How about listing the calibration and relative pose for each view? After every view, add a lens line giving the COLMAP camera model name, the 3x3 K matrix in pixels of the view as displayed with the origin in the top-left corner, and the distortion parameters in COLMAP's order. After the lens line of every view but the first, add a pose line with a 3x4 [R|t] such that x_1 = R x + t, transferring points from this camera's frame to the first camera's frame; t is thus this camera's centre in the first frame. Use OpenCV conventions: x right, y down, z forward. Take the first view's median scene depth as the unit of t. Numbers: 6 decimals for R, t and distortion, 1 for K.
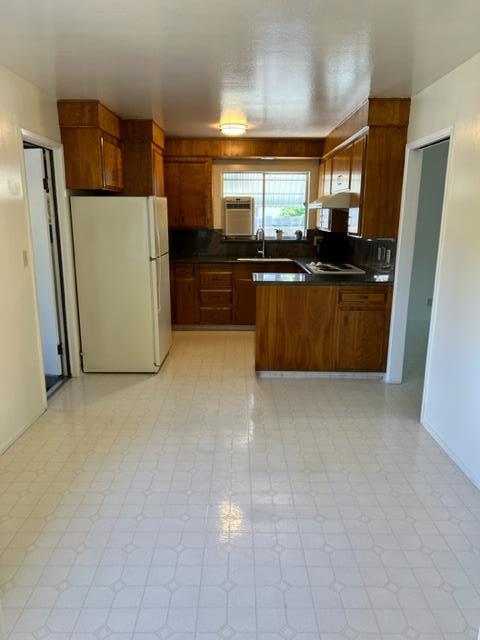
lens RADIAL K [[482.9, 0, 237.6], [0, 482.9, 322.5], [0, 0, 1]] dist [0.104735, -0.153816]
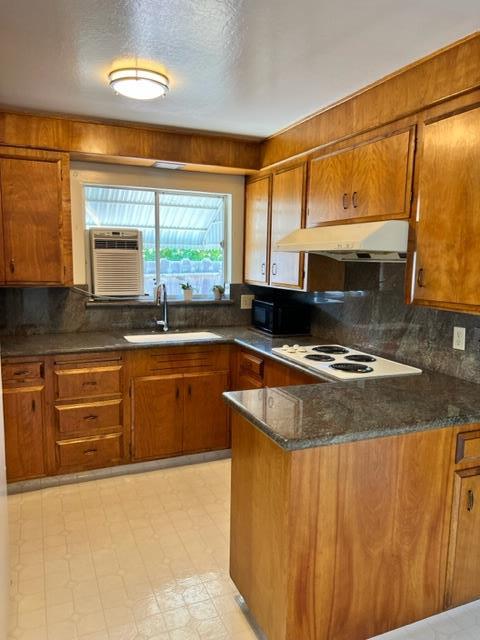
lens RADIAL K [[482.9, 0, 237.6], [0, 482.9, 322.5], [0, 0, 1]] dist [0.104735, -0.153816]
pose [[0.921835, -0.043460, 0.385137, -0.126076], [0.076562, 0.994532, -0.071028, -0.136007], [-0.379944, 0.094963, 0.920122, 0.598854]]
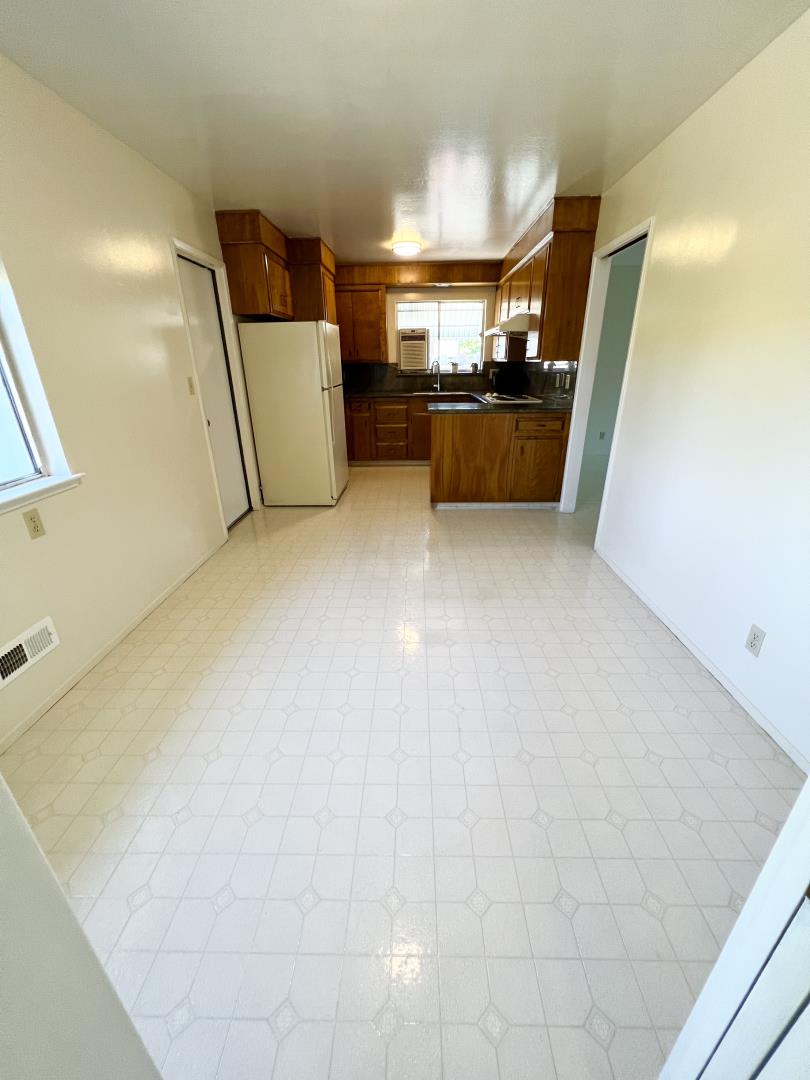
lens RADIAL K [[435.8, 0, 406.1], [0, 435.8, 539.5], [0, 0, 1]] dist [-0.000385, 0.000075]
pose [[0.999661, -0.009384, -0.024298, 0.006603], [0.013283, 0.986096, 0.165643, 0.023288], [0.022406, -0.165909, 0.985886, 0.083178]]
